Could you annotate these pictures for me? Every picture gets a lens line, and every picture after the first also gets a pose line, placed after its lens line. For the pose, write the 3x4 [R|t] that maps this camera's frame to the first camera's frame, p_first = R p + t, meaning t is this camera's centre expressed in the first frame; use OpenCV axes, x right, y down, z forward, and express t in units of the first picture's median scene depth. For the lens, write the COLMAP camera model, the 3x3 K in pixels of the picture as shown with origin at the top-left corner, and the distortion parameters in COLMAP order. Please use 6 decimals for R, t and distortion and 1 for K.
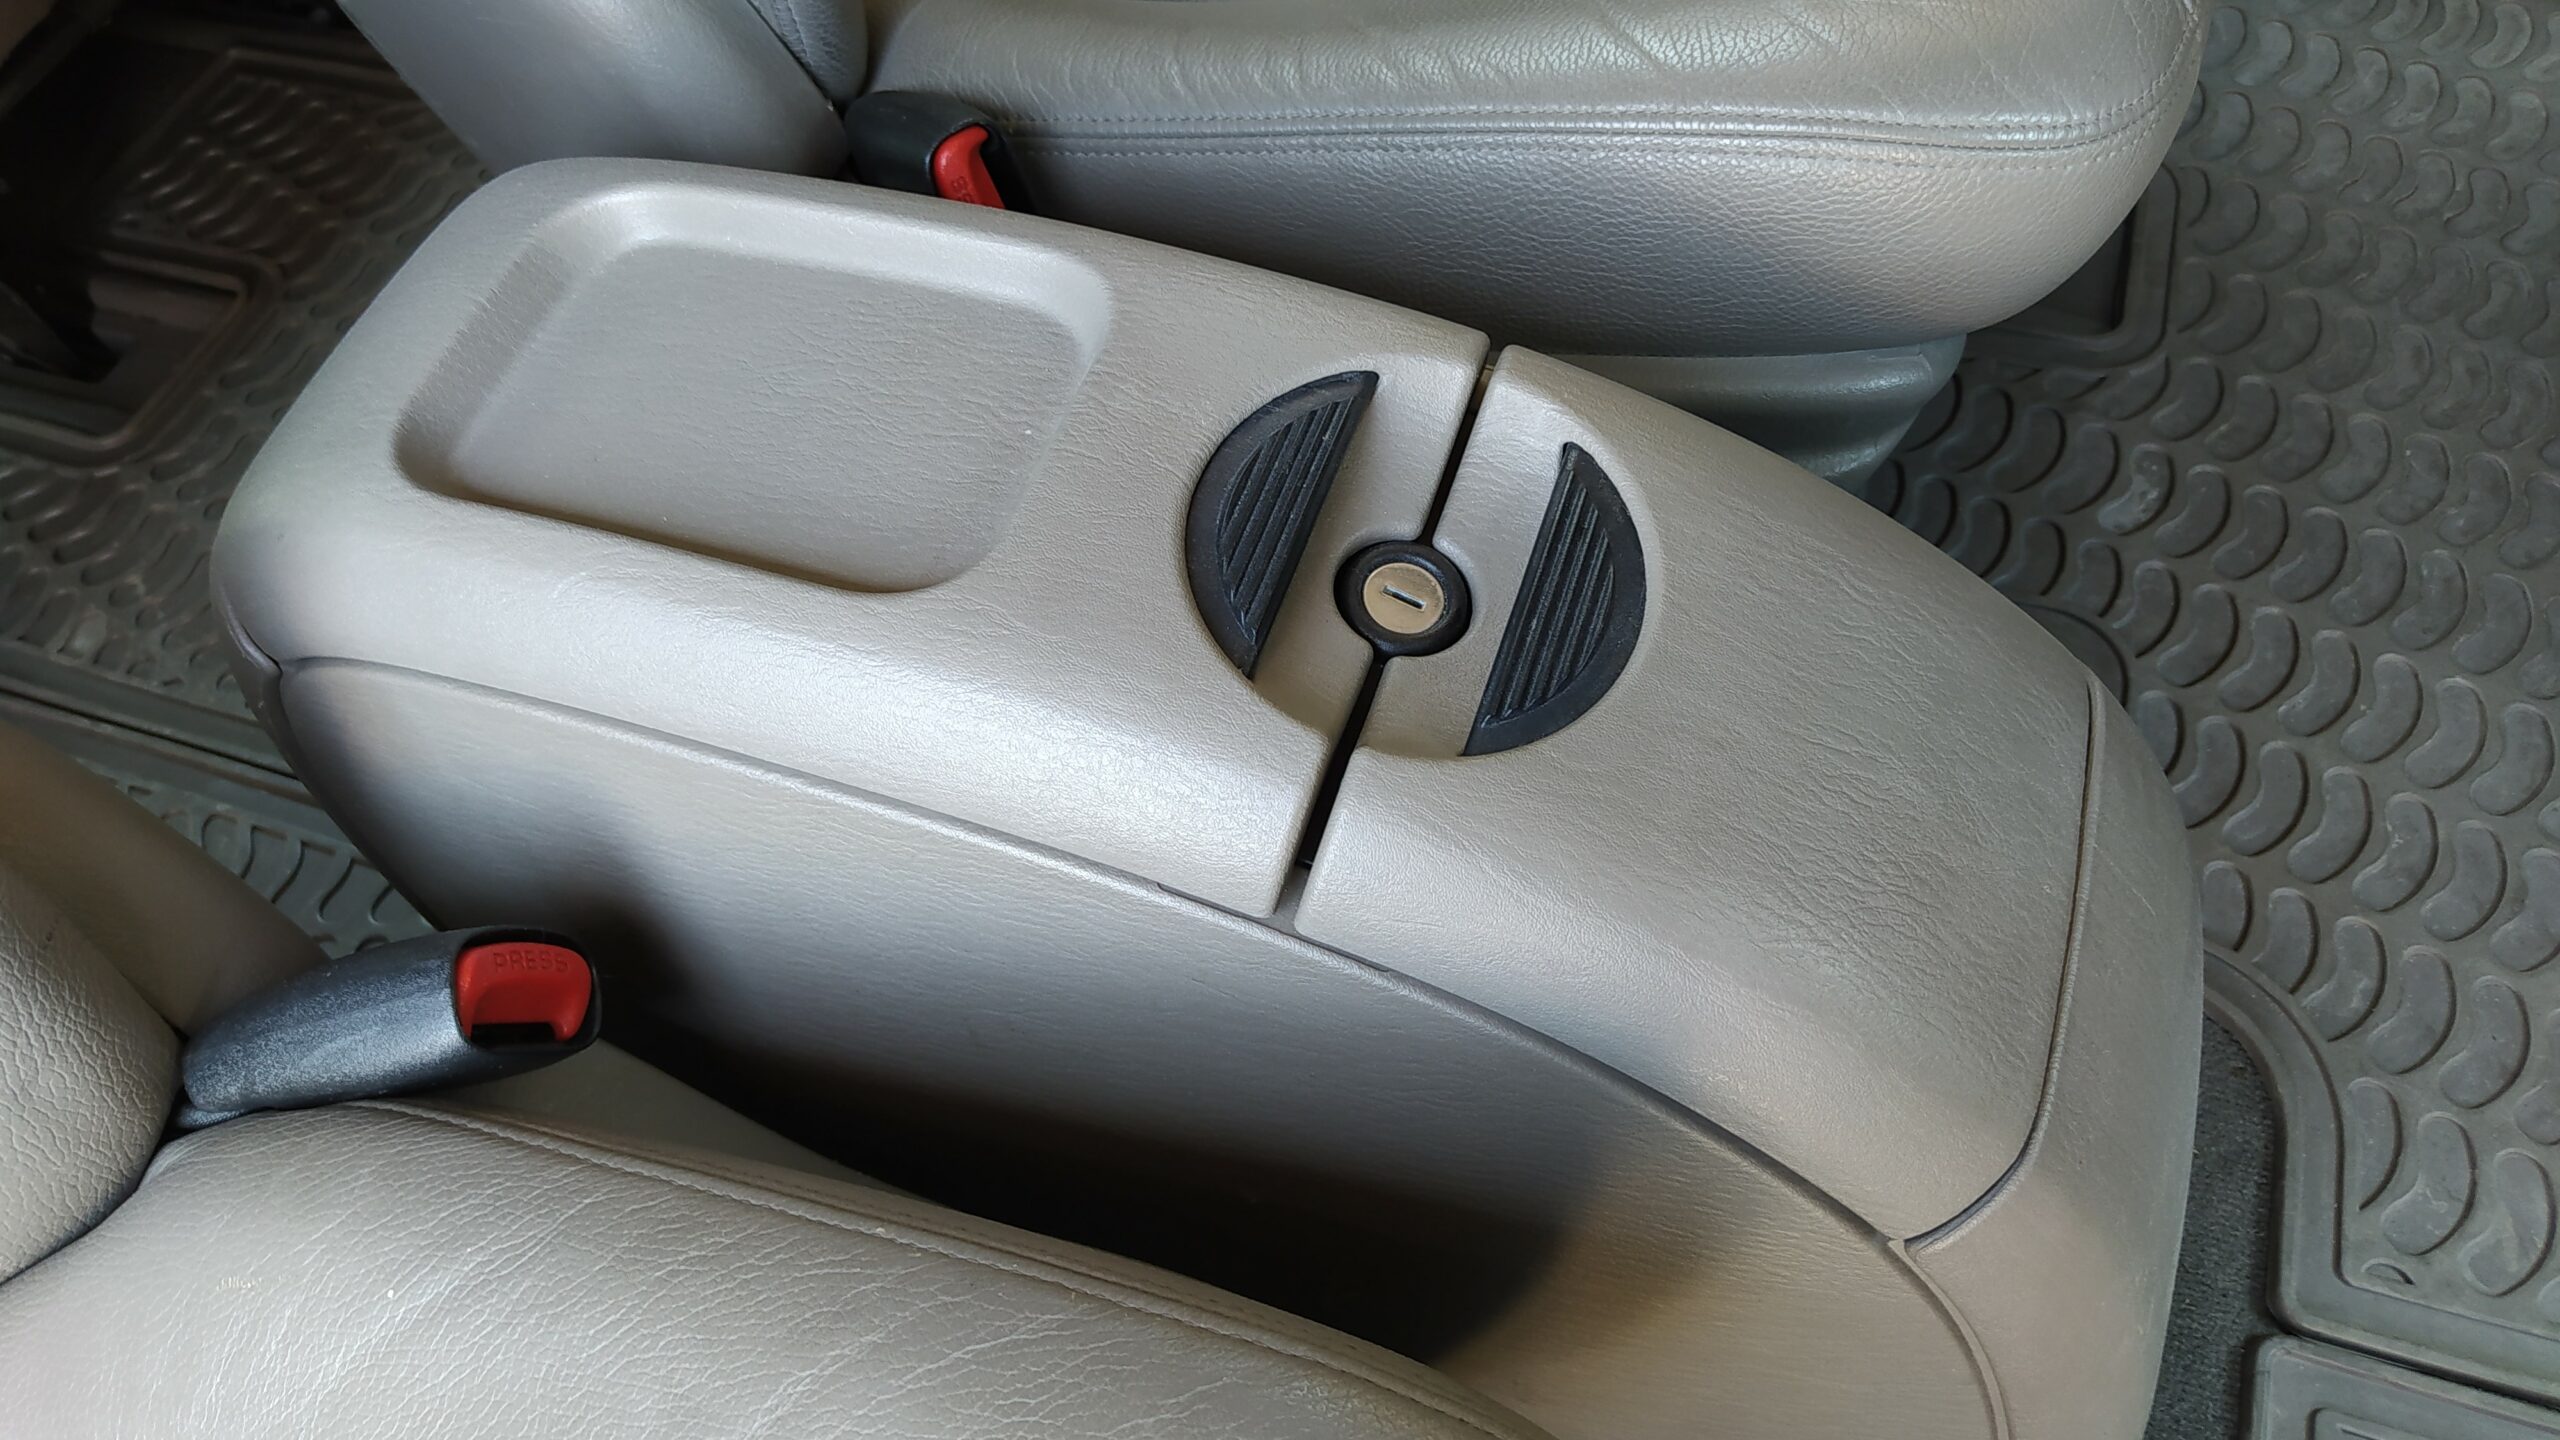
lens RADIAL K [[1906.1, 0, 1246.4], [0, 1906.1, 546.1], [0, 0, 1]] dist [0.055788, -0.141579]
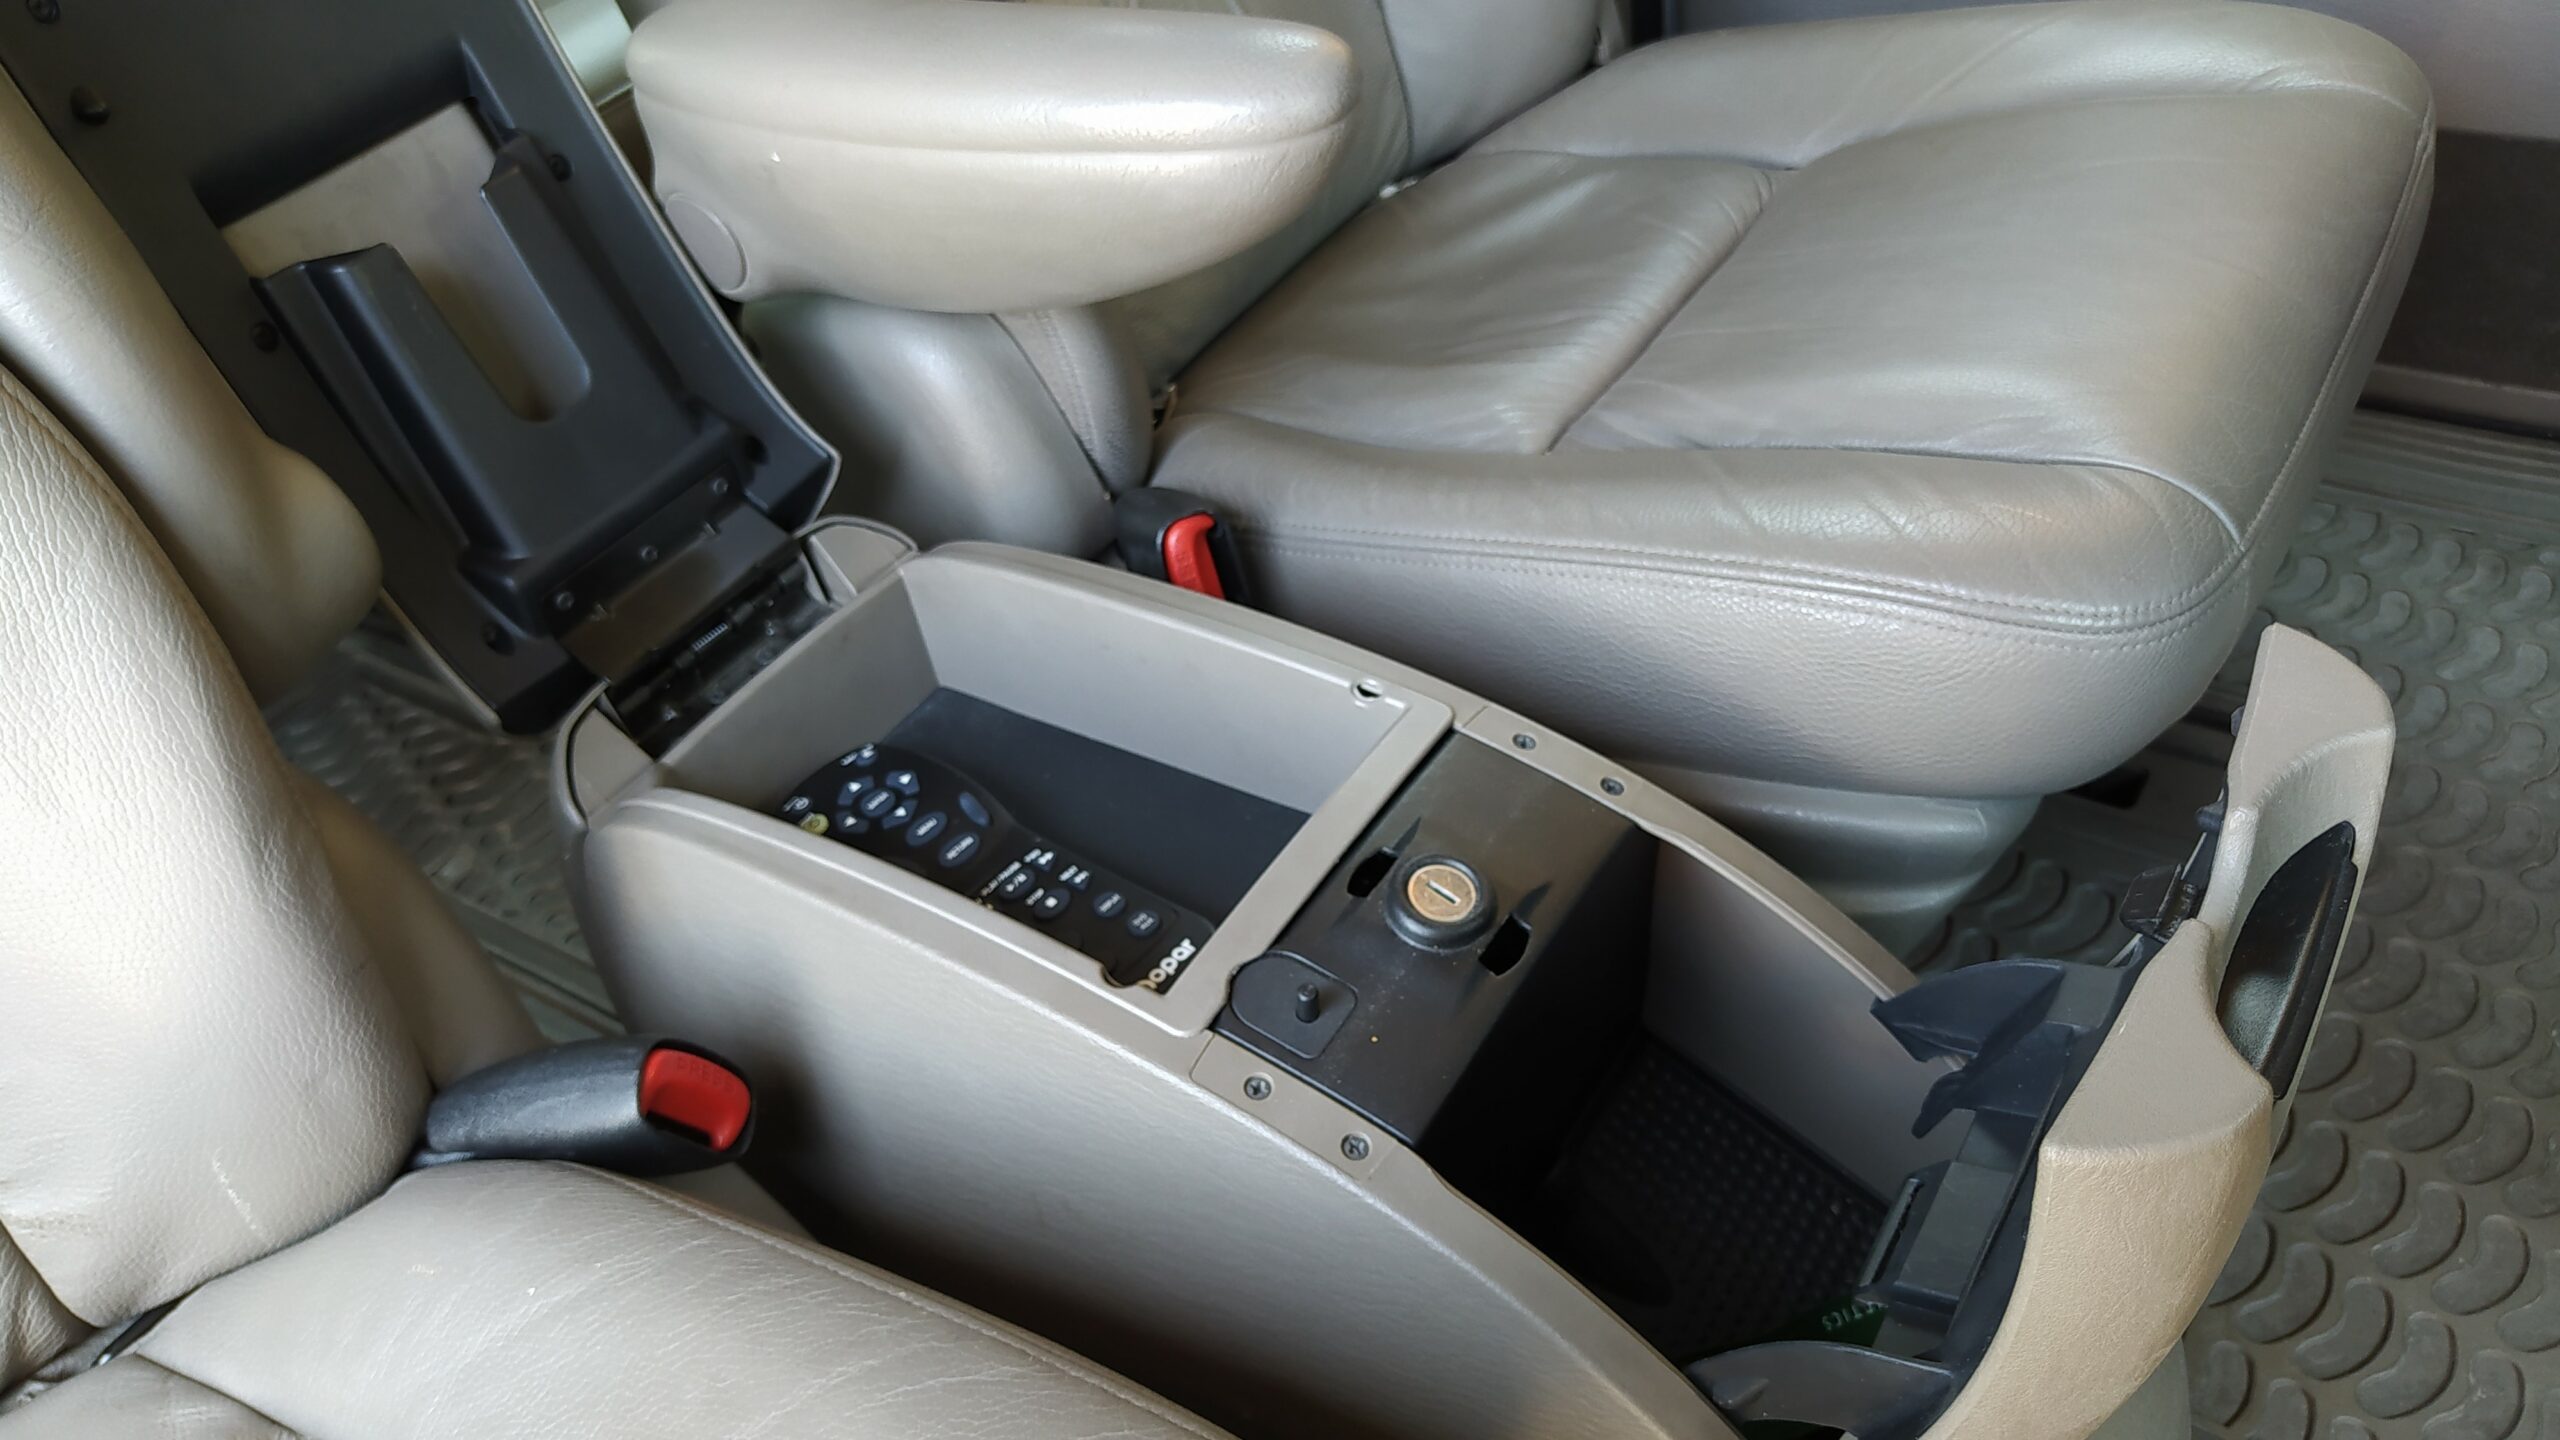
lens RADIAL K [[1897.5, 0, 1280.1], [0, 1897.5, 686.3], [0, 0, 1]] dist [0.026704, -0.070956]
pose [[0.974545, 0.140540, -0.174671, 0.109150], [-0.172596, 0.967566, -0.184464, 0.085237], [0.143081, 0.209916, 0.967193, -0.125713]]
